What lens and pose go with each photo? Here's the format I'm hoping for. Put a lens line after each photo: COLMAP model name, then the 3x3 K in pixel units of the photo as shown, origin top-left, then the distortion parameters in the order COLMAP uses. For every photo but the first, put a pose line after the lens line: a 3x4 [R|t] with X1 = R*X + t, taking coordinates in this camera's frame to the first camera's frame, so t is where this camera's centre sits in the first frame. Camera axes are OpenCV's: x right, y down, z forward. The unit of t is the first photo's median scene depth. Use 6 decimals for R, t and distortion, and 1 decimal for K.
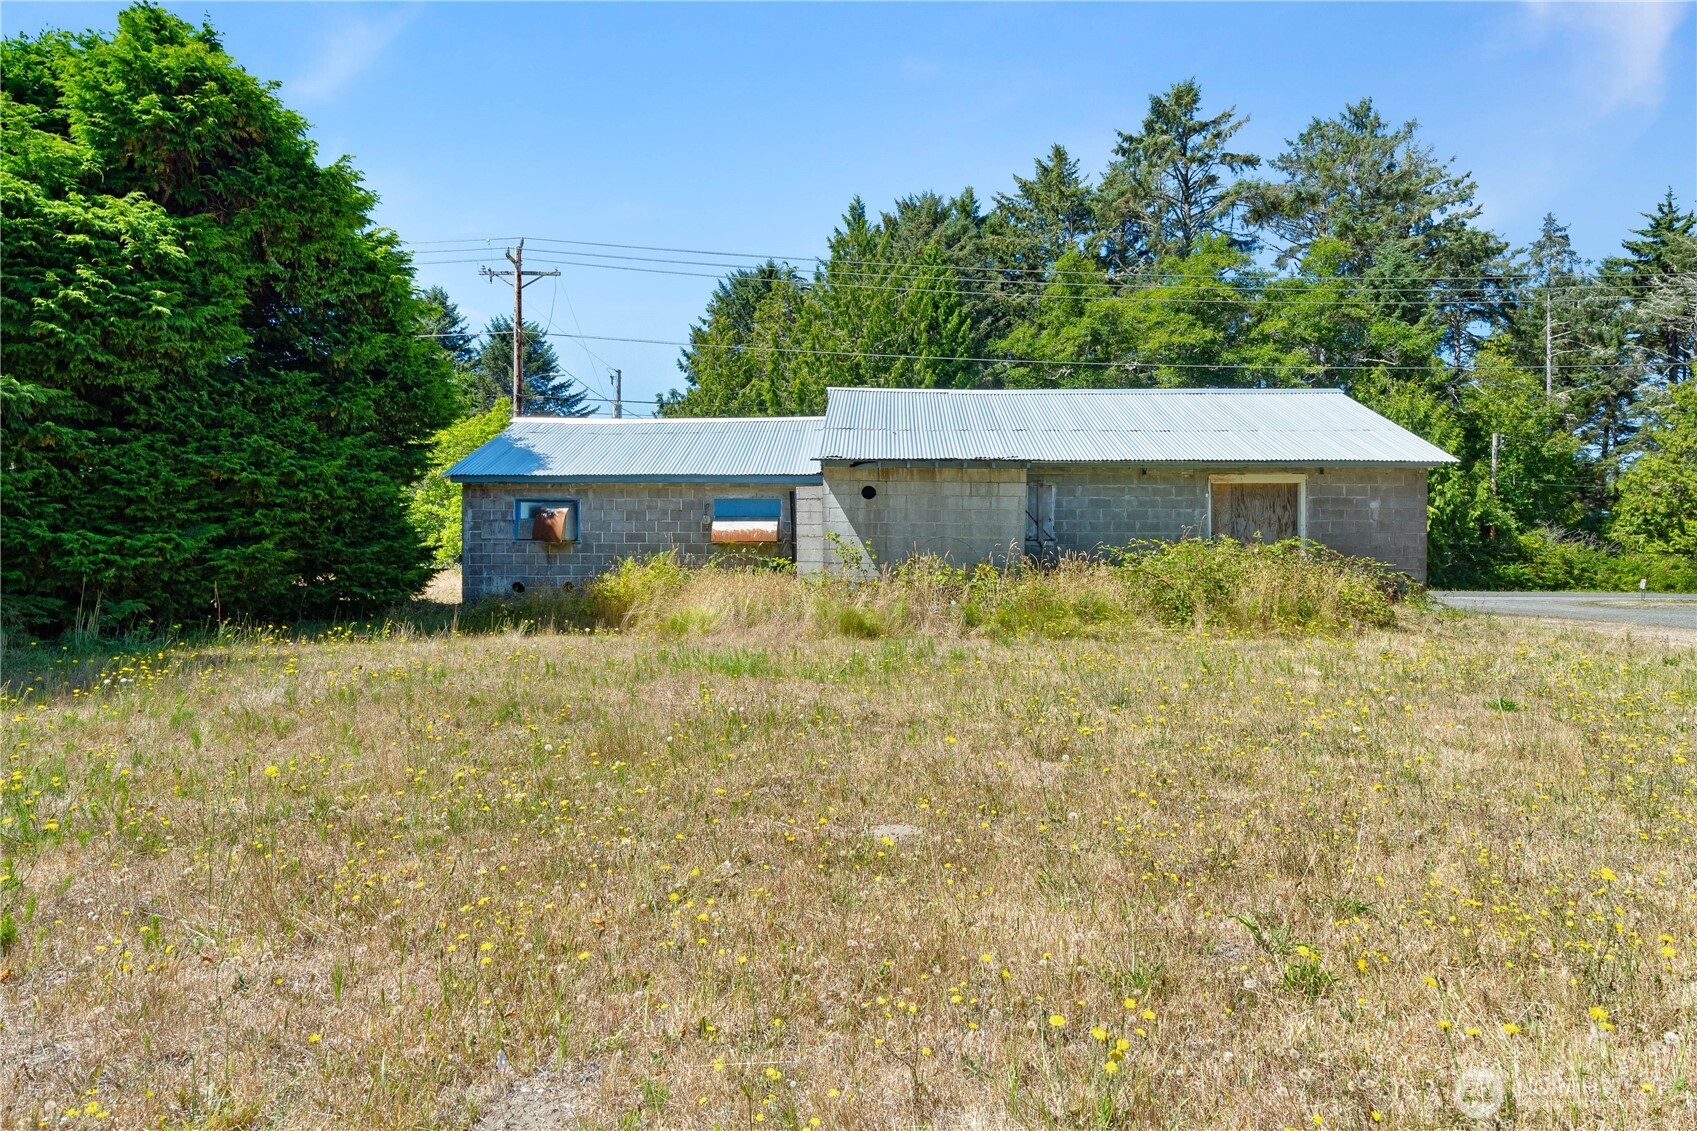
lens RADIAL K [[970.5, 0, 848.3], [0, 970.5, 554.4], [0, 0, 1]] dist [-0.018610, -0.000040]
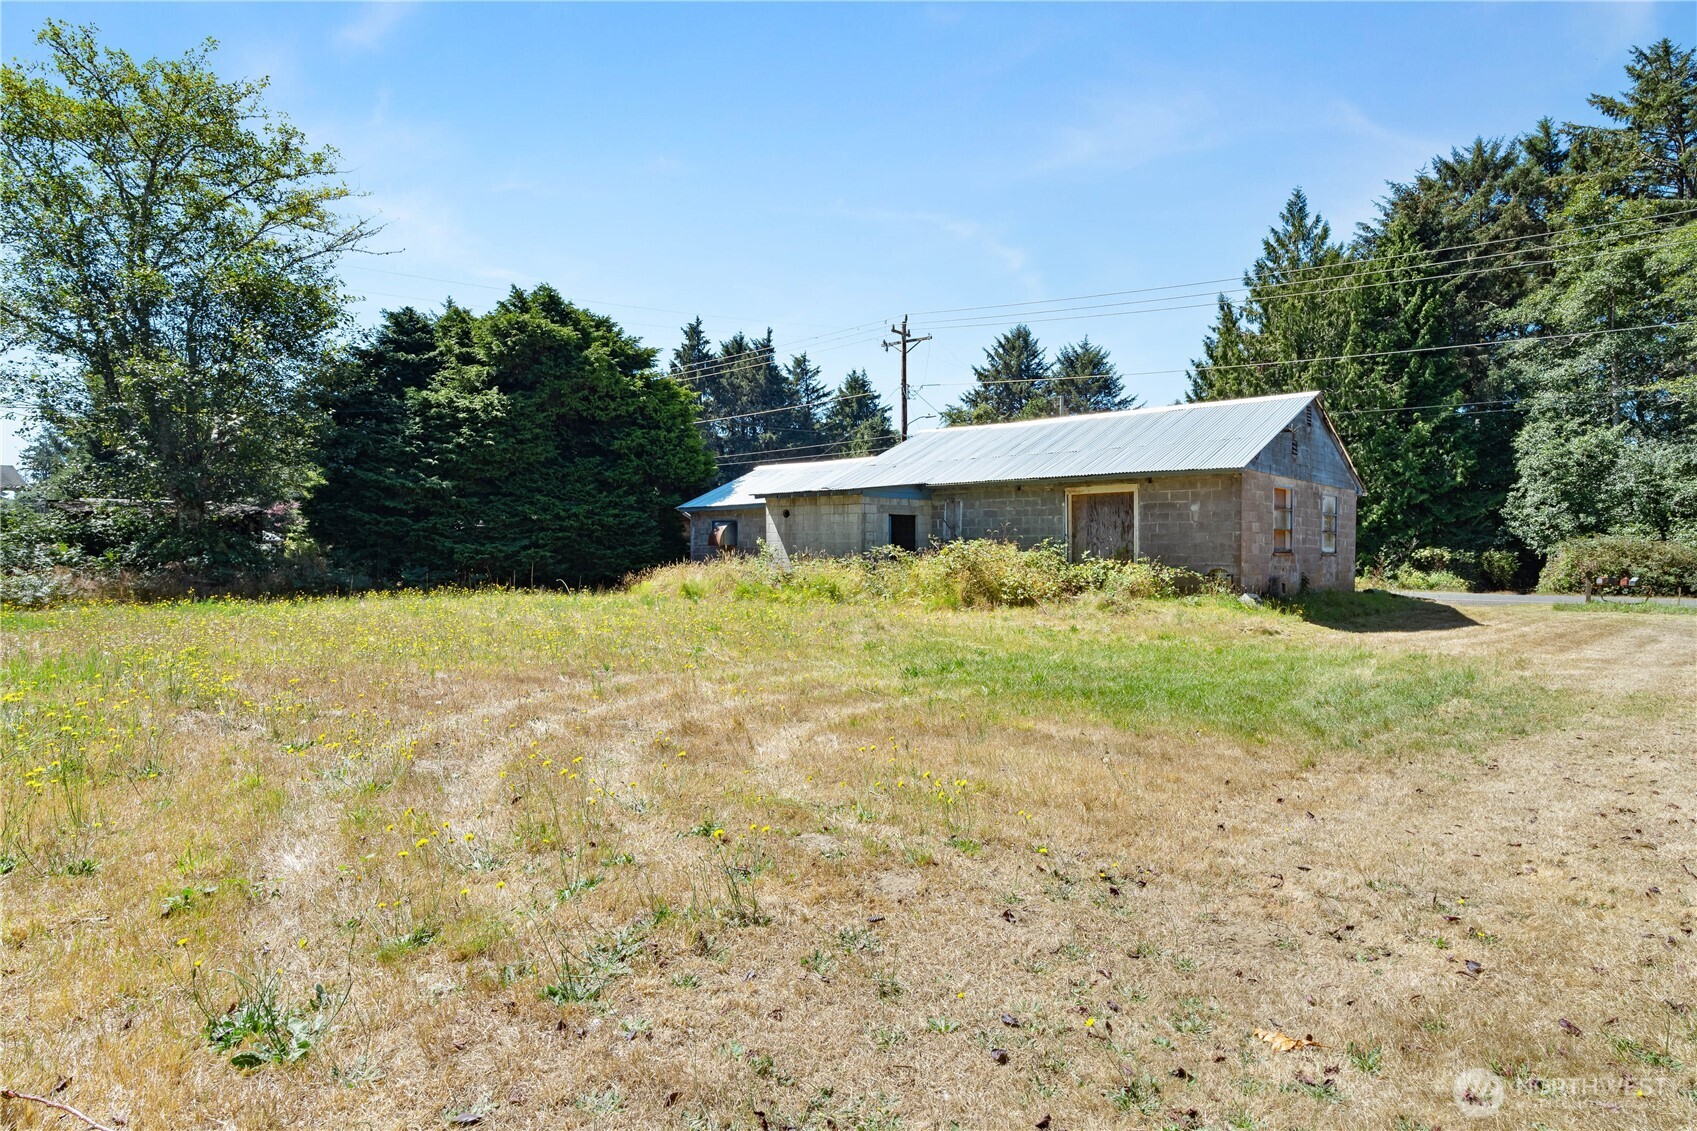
lens RADIAL K [[970.5, 0, 849.6], [0, 970.5, 572.3], [0, 0, 1]] dist [-0.018610, -0.000040]
pose [[0.769659, 0.008753, -0.638396, 0.955520], [-0.000711, 0.999917, 0.012853, 0.009961], [0.638455, -0.009438, 0.769601, -0.131042]]
